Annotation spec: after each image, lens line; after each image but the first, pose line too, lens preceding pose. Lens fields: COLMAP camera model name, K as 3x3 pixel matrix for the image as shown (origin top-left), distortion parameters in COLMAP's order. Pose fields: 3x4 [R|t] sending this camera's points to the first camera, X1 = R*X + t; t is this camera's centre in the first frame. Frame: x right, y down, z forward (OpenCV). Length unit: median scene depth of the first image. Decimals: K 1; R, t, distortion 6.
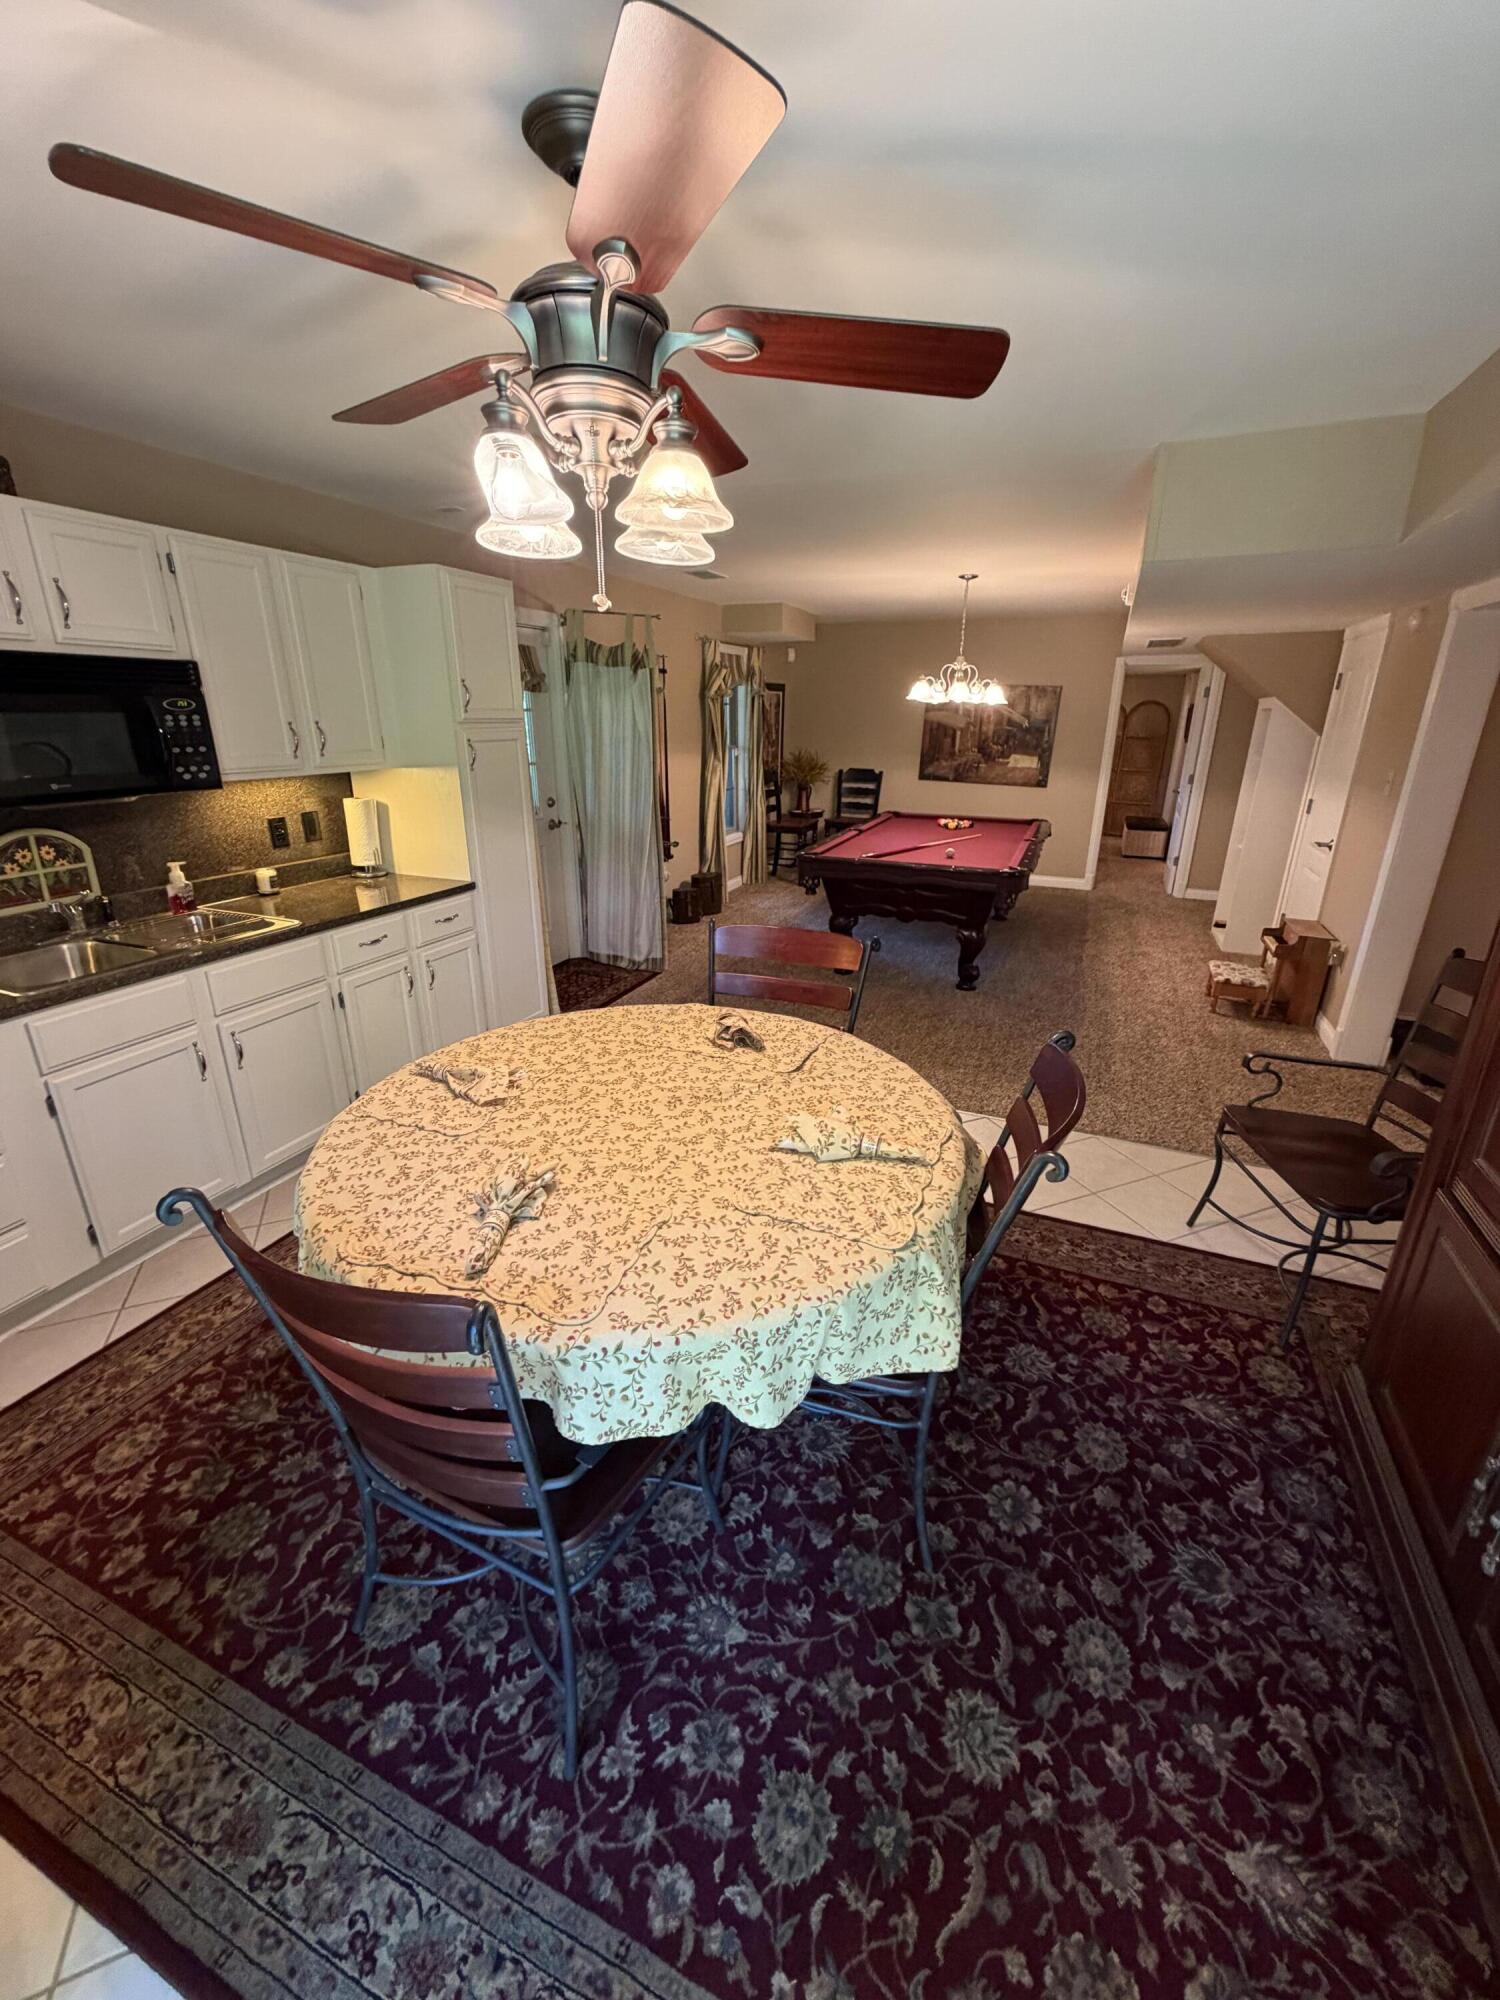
lens RADIAL K [[797.5, 0, 750.0], [0, 797.5, 1000.0], [0, 0, 1]] dist [0.000538, -0.000219]
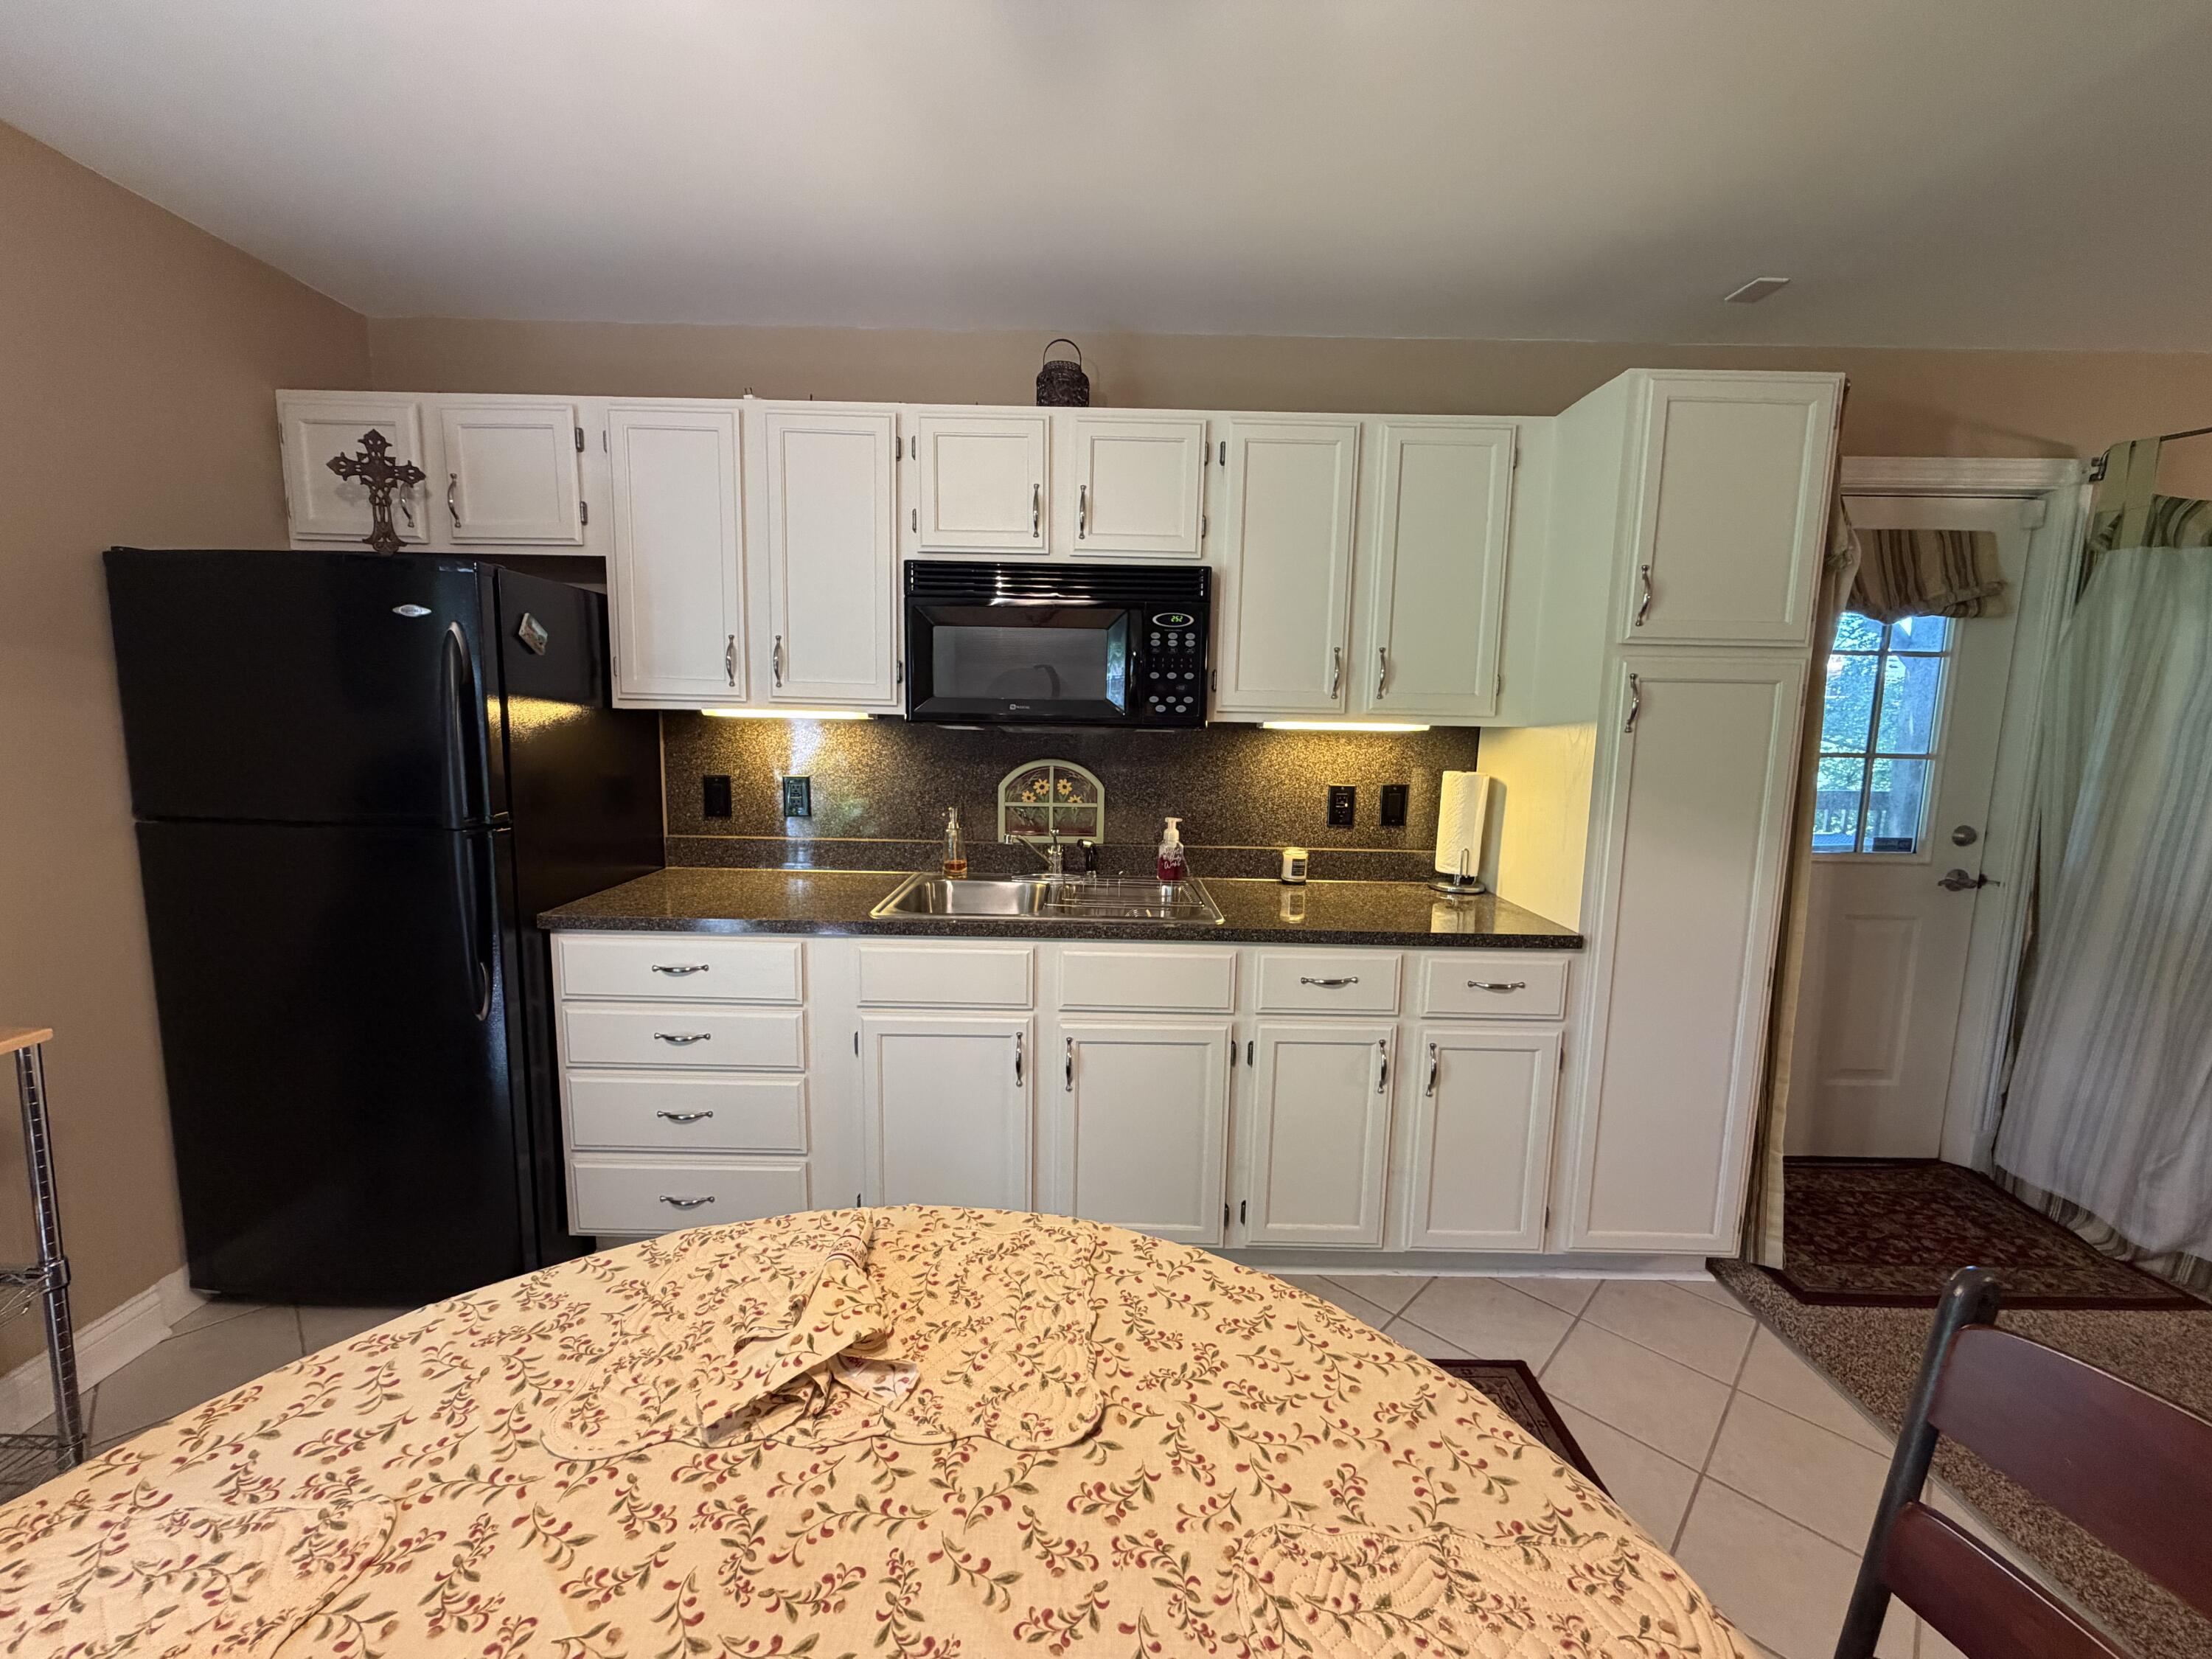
lens RADIAL K [[882.0, 0, 1106.0], [0, 882.0, 829.5], [0, 0, 1]] dist [0.000538, -0.000219]
pose [[0.385300, 0.121342, -0.914779, 0.075102], [-0.329944, 0.943900, -0.013766, -0.135734], [0.861789, 0.307130, 0.403721, 0.626754]]
